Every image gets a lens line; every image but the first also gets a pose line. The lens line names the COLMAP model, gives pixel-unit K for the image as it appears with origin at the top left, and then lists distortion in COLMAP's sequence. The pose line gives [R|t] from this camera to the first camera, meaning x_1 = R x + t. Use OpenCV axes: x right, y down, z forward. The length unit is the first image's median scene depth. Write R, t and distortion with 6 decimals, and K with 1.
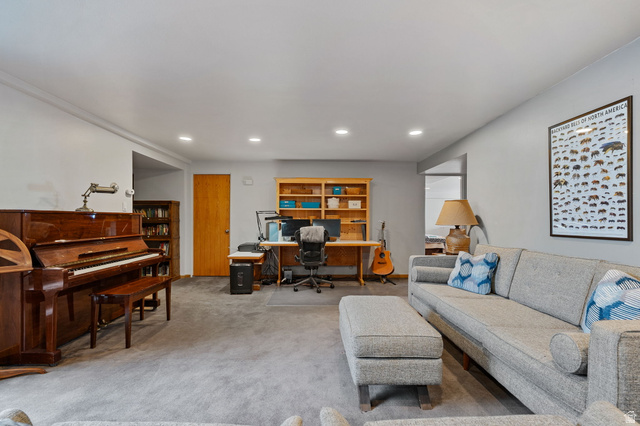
lens RADIAL K [[288.5, 0, 320.3], [0, 288.5, 219.0], [0, 0, 1]] dist [-0.008575, 0.000803]
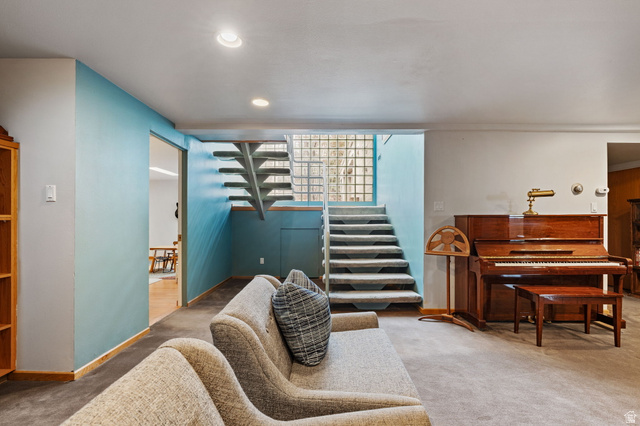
lens RADIAL K [[288.5, 0, 320.7], [0, 288.5, 219.4], [0, 0, 1]] dist [-0.008575, 0.000803]
pose [[-0.031910, -0.007436, -0.999463, 0.339633], [0.002416, 0.999969, -0.007516, -0.001074], [0.999488, -0.002655, -0.031891, 0.218509]]
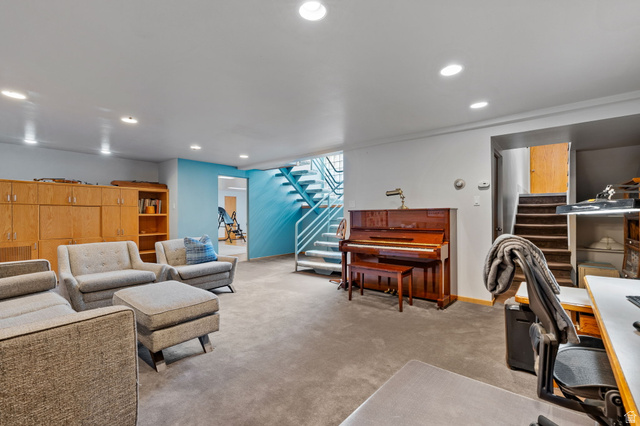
lens RADIAL K [[288.5, 0, 321.0], [0, 288.5, 213.2], [0, 0, 1]] dist [-0.008575, 0.000803]
pose [[-0.655816, -0.004311, -0.754908, 0.508218], [0.007735, 0.999893, -0.012430, 0.009013], [0.754881, -0.013991, -0.655713, 1.657825]]
